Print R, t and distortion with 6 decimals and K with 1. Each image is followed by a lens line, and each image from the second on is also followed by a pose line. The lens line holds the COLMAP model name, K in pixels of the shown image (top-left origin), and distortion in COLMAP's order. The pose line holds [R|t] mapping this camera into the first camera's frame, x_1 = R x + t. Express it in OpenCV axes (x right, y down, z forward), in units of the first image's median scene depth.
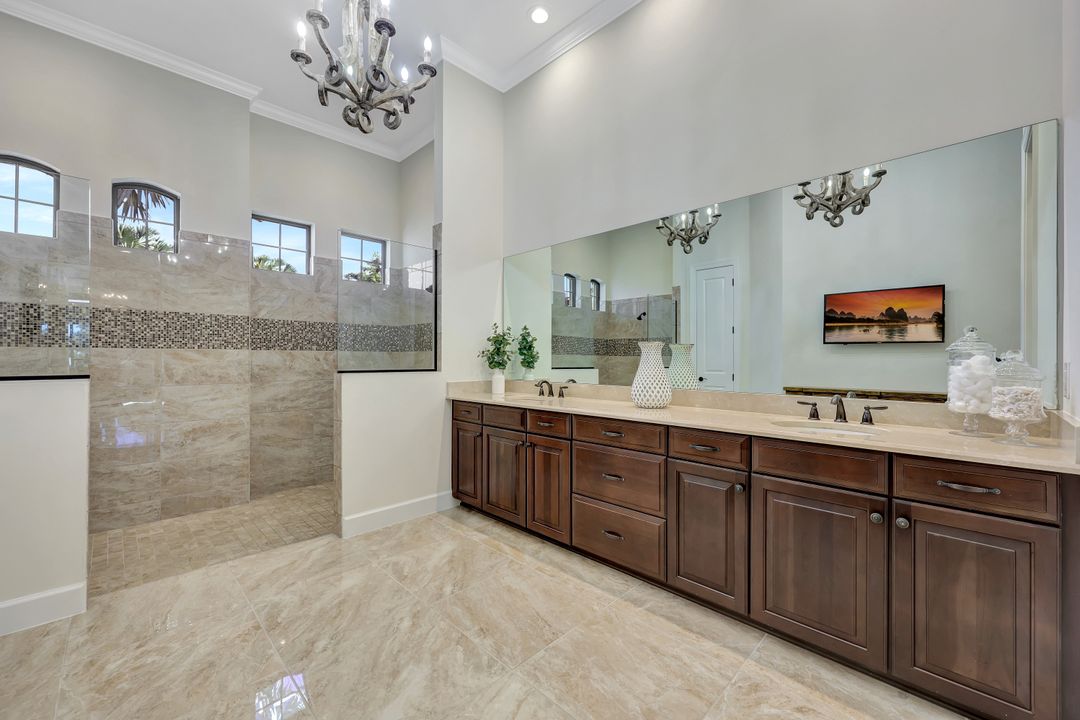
lens RADIAL K [[434.7, 0, 540.0], [0, 434.7, 360.0], [0, 0, 1]] dist [0.002572, -0.000083]
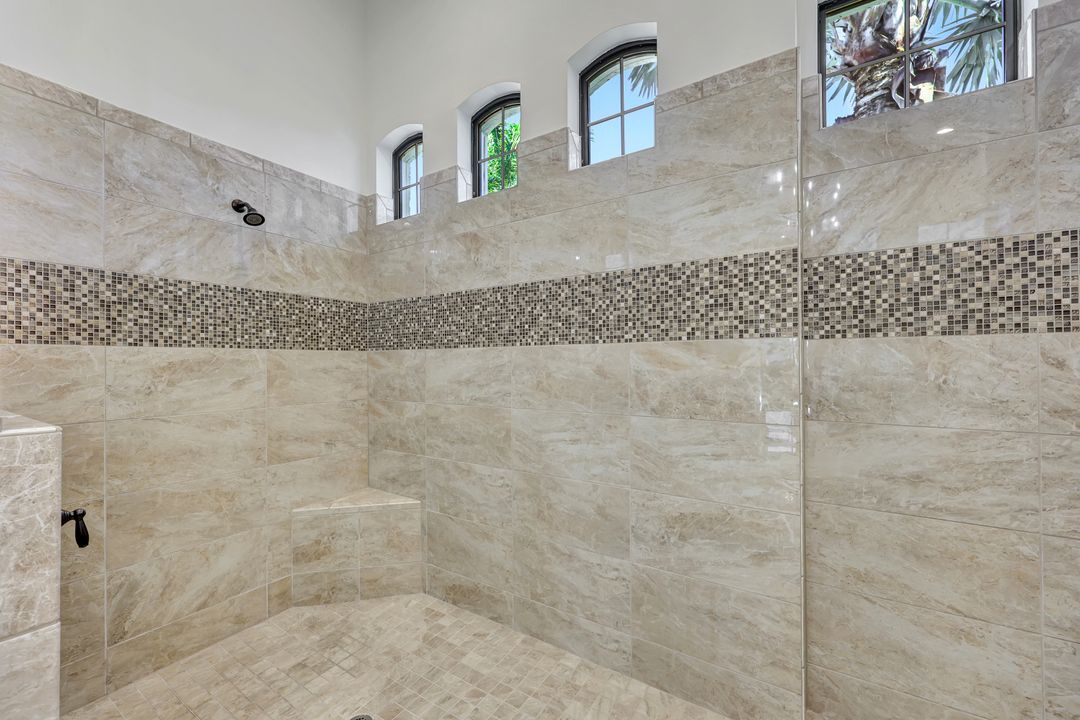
lens RADIAL K [[434.7, 0, 540.0], [0, 434.7, 360.0], [0, 0, 1]] dist [0.002572, -0.000083]
pose [[0.202860, -0.008772, -0.979169, -0.364776], [0.001019, 0.999961, -0.008747, -0.001163], [0.979207, 0.000777, 0.202861, 0.742840]]
